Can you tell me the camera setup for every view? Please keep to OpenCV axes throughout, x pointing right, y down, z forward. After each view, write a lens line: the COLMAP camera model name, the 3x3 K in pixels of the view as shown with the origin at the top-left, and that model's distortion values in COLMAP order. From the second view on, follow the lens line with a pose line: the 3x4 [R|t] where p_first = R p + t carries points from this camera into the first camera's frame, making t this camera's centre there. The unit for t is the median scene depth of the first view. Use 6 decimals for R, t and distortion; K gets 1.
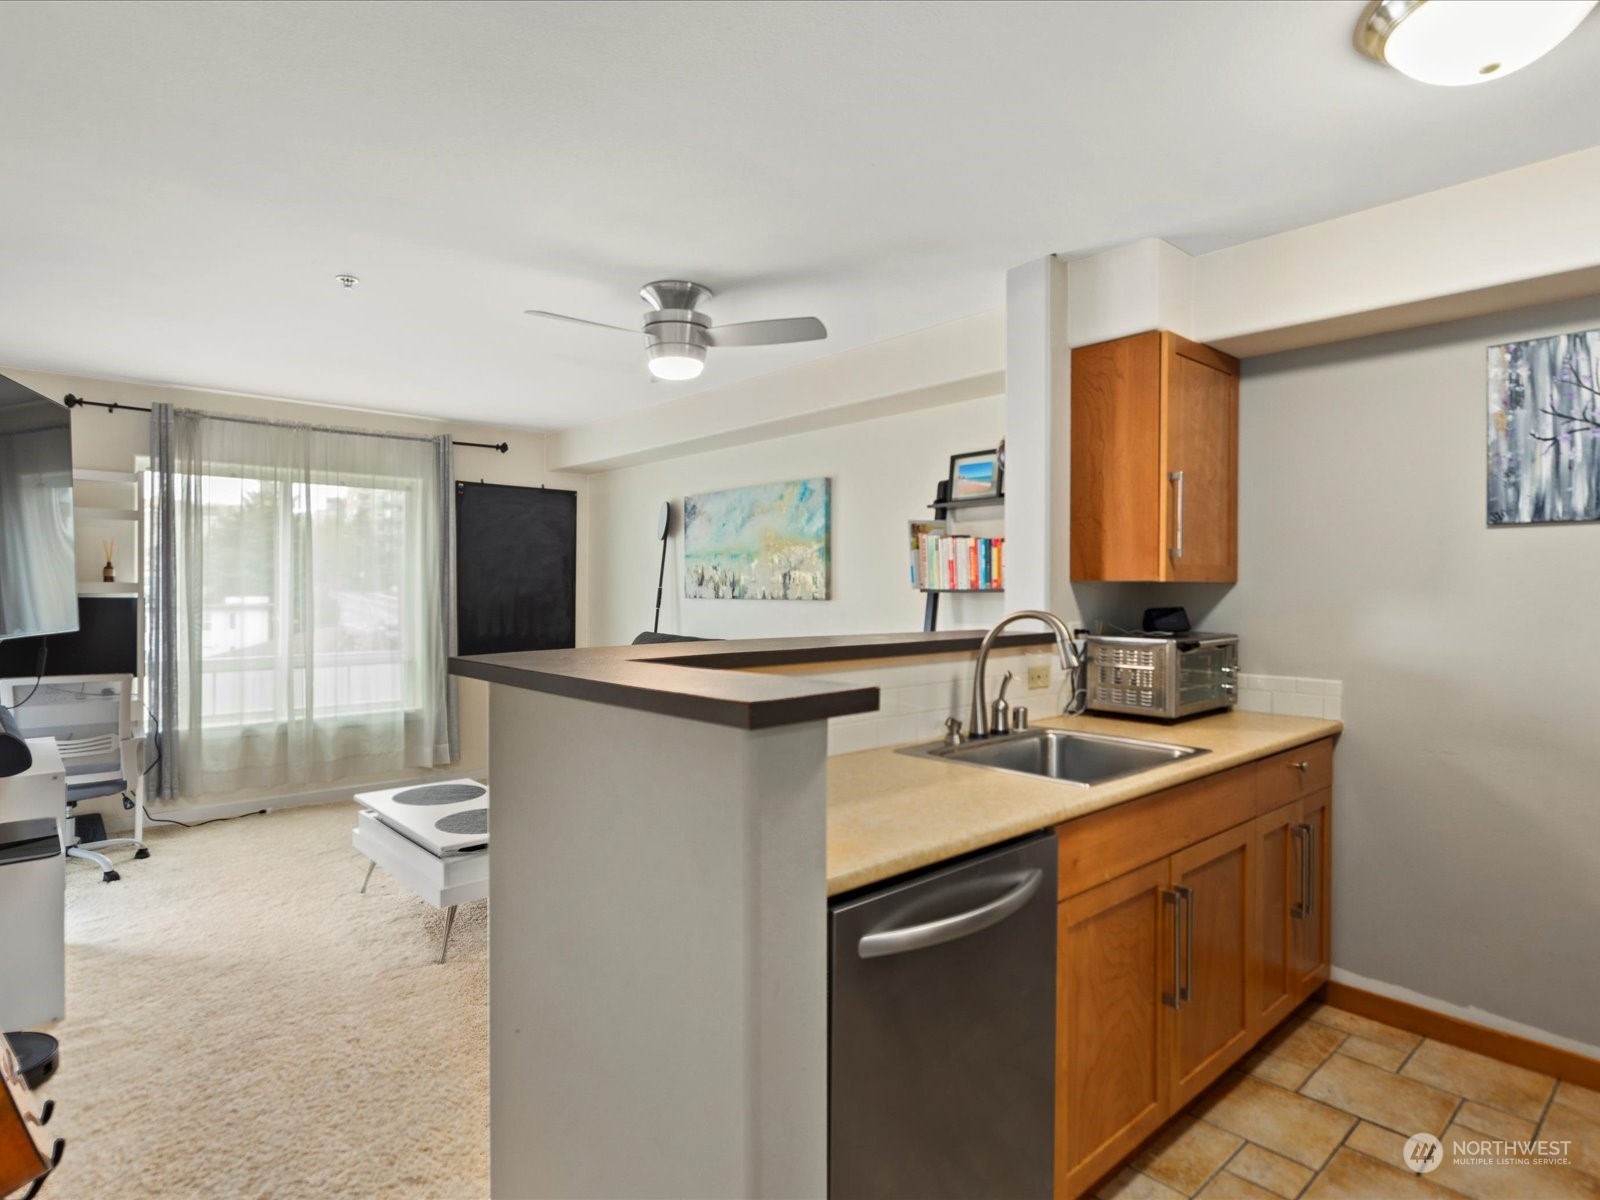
lens RADIAL K [[878.4, 0, 796.2], [0, 878.4, 590.3], [0, 0, 1]] dist [-0.000403, -0.000885]
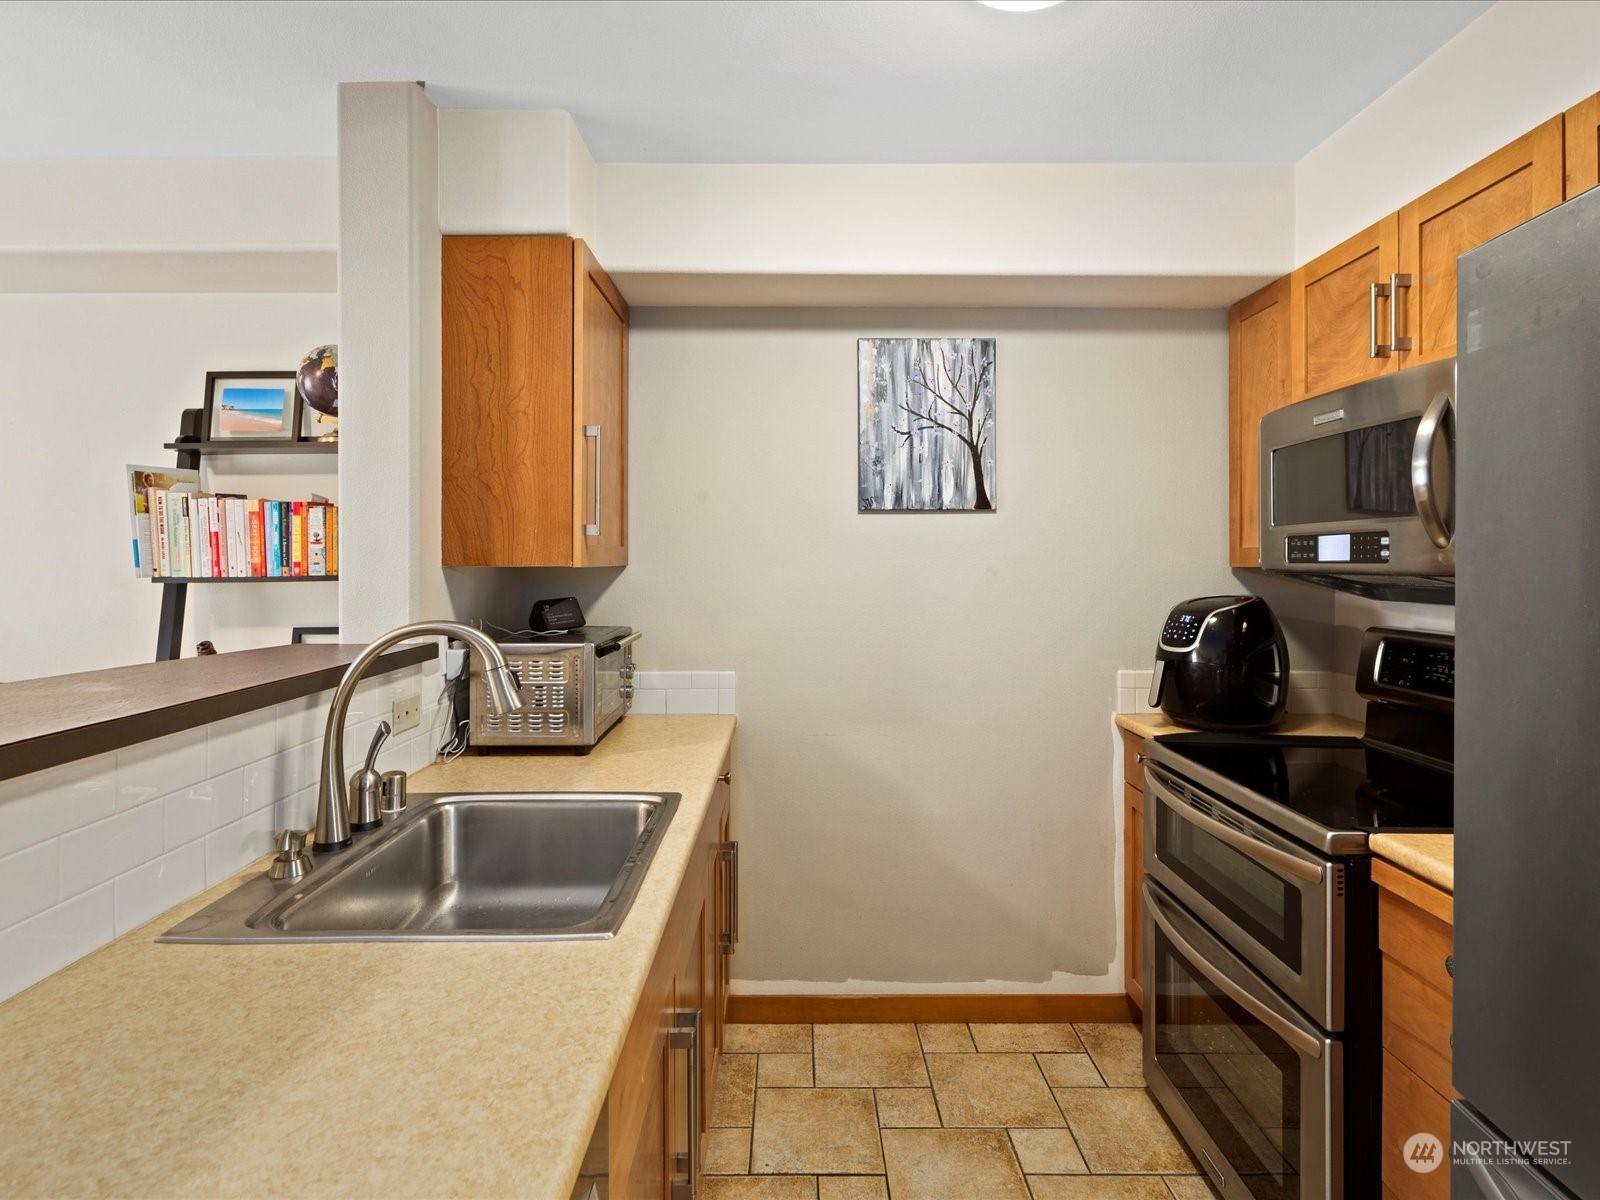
lens RADIAL K [[830.9, 0, 796.7], [0, 830.9, 563.1], [0, 0, 1]] dist [0.002480, 0.000723]
pose [[0.664082, -0.006092, 0.747635, 0.003923], [0.005881, 0.999978, 0.002924, -0.012785], [-0.747636, 0.002455, 0.664104, 0.326314]]
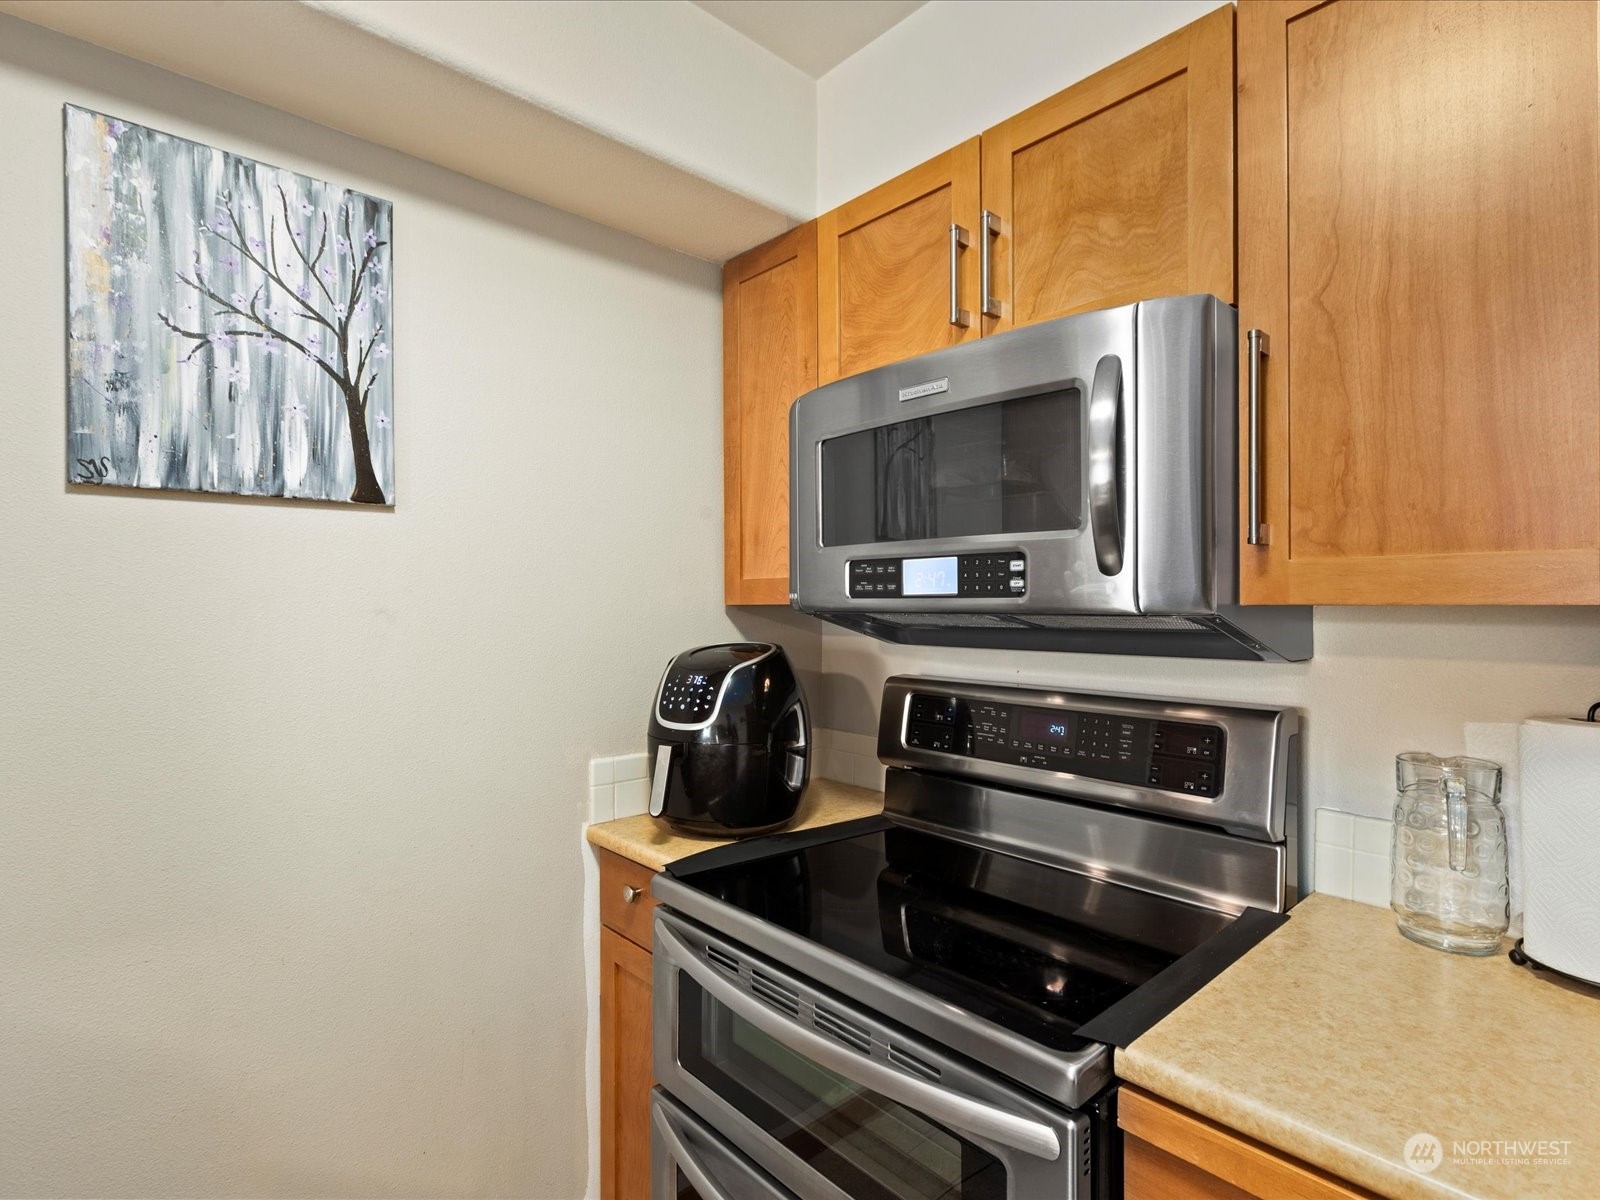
lens RADIAL K [[809.5, 0, 800.0], [0, 809.5, 600.0], [0, 0, 1]] dist [0.000952, -0.000204]
pose [[-0.010339, -0.003503, 0.999940, 0.283618], [0.006197, 0.999974, 0.003568, -0.009750], [-0.999927, 0.006233, -0.010317, 0.496293]]
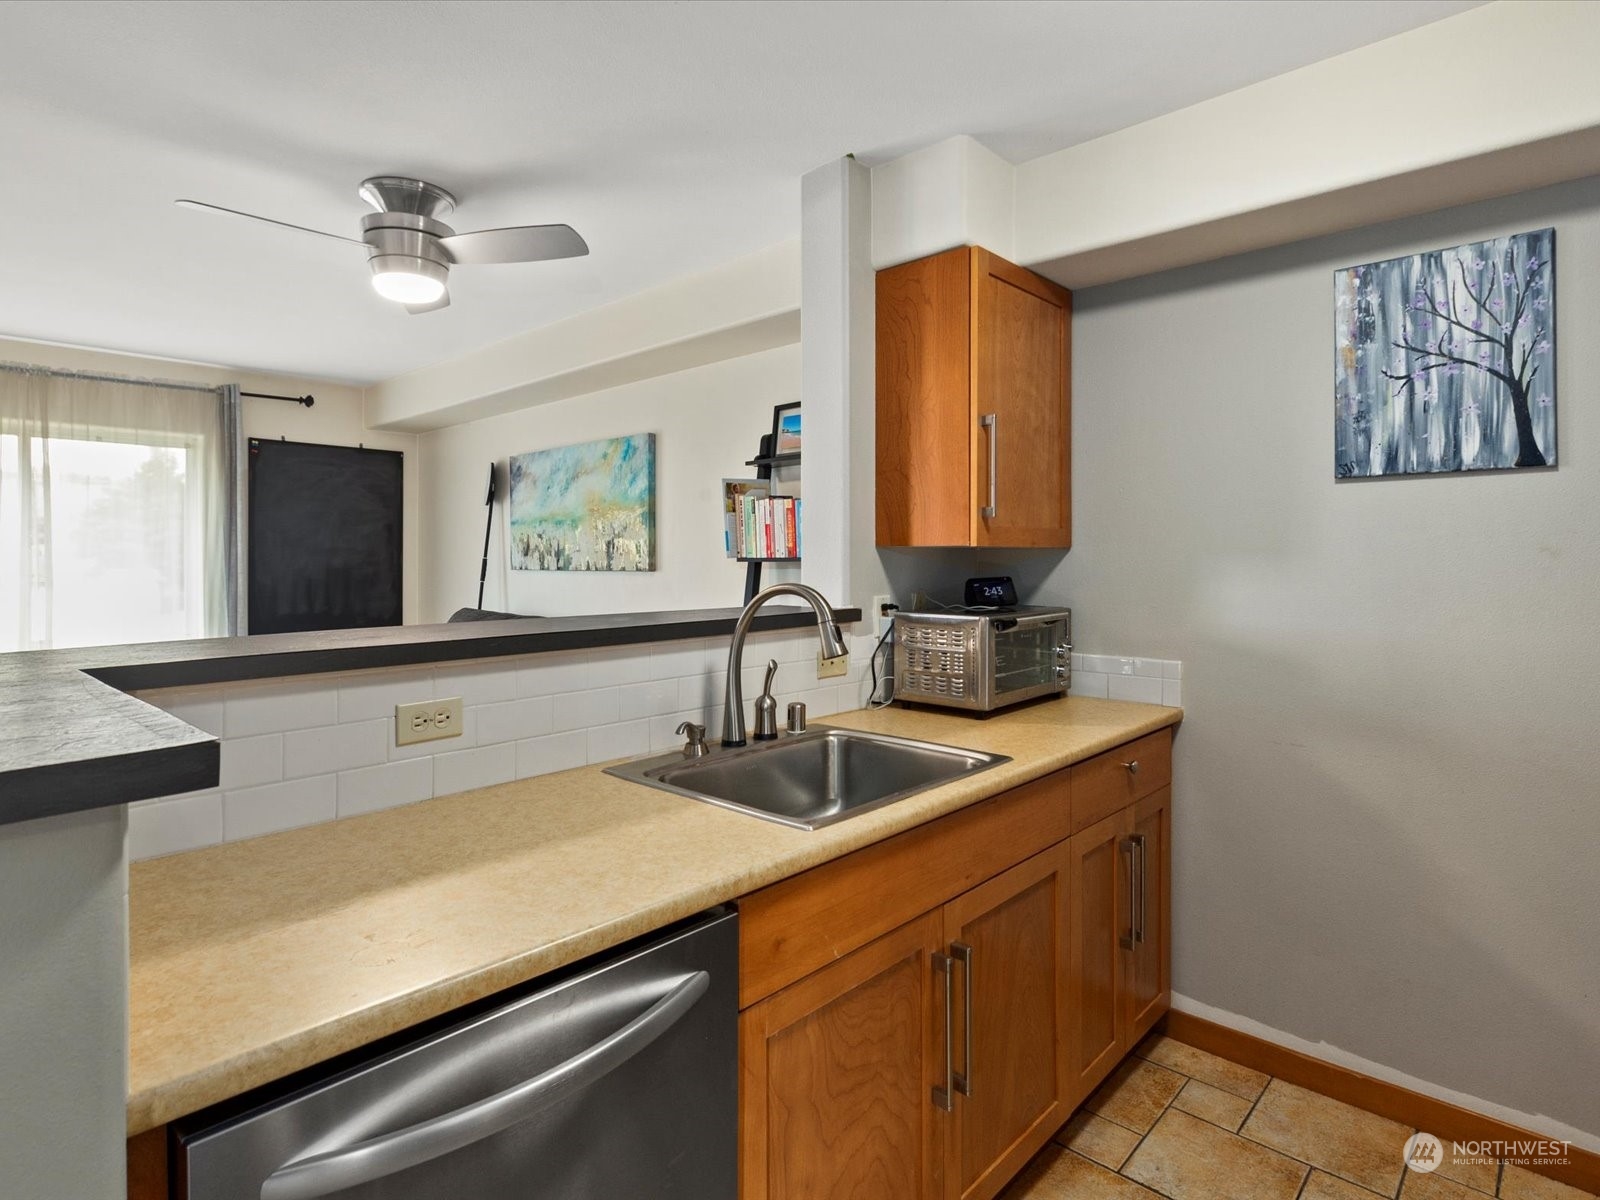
lens RADIAL K [[854.4, 0, 806.8], [0, 854.4, 559.2], [0, 0, 1]] dist [-0.004894, 0.000668]
pose [[0.995183, -0.004792, 0.097917, 0.155559], [0.004997, 0.999986, -0.001846, 0.002155], [-0.097906, 0.002327, 0.995193, 0.181031]]
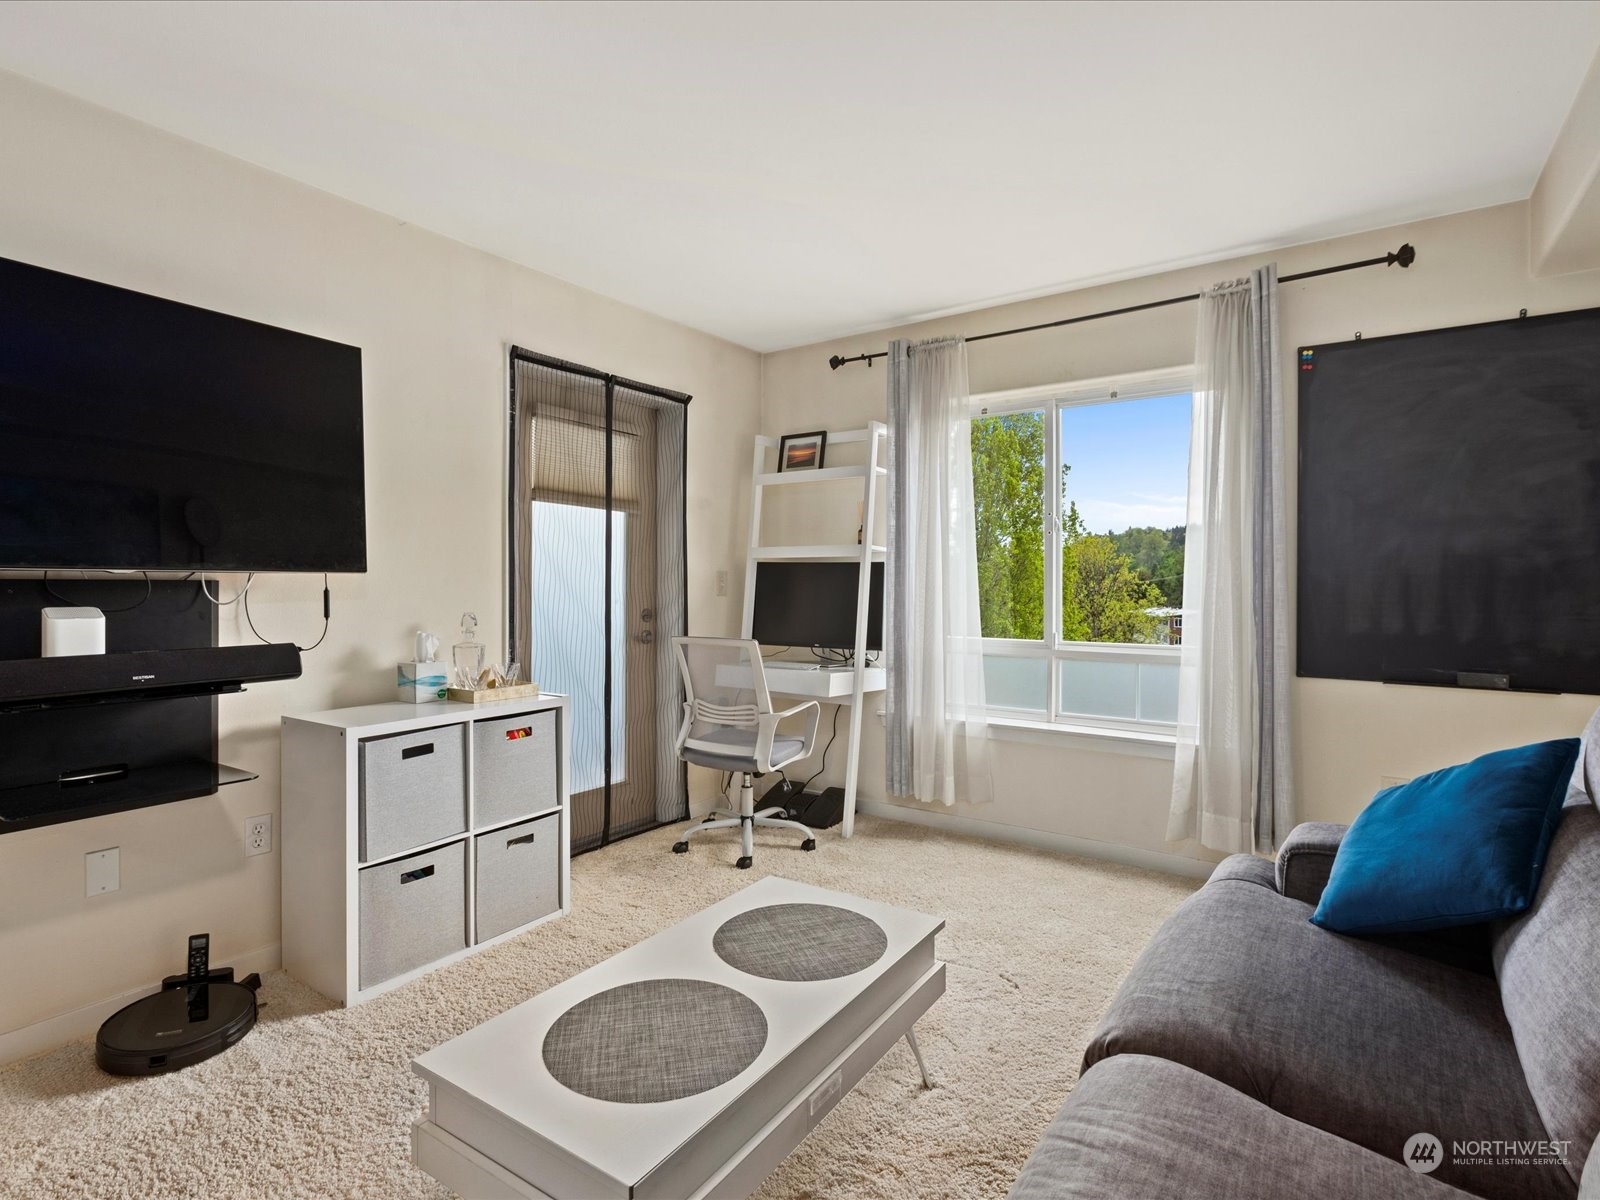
lens RADIAL K [[812.8, 0, 791.6], [0, 812.8, 586.3], [0, 0, 1]] dist [-0.000047, 0.001115]
pose [[0.230591, 0.002185, -0.973048, 0.069133], [-0.005219, 0.999986, 0.001009, 0.049282], [0.973037, 0.004846, 0.230599, 1.064050]]
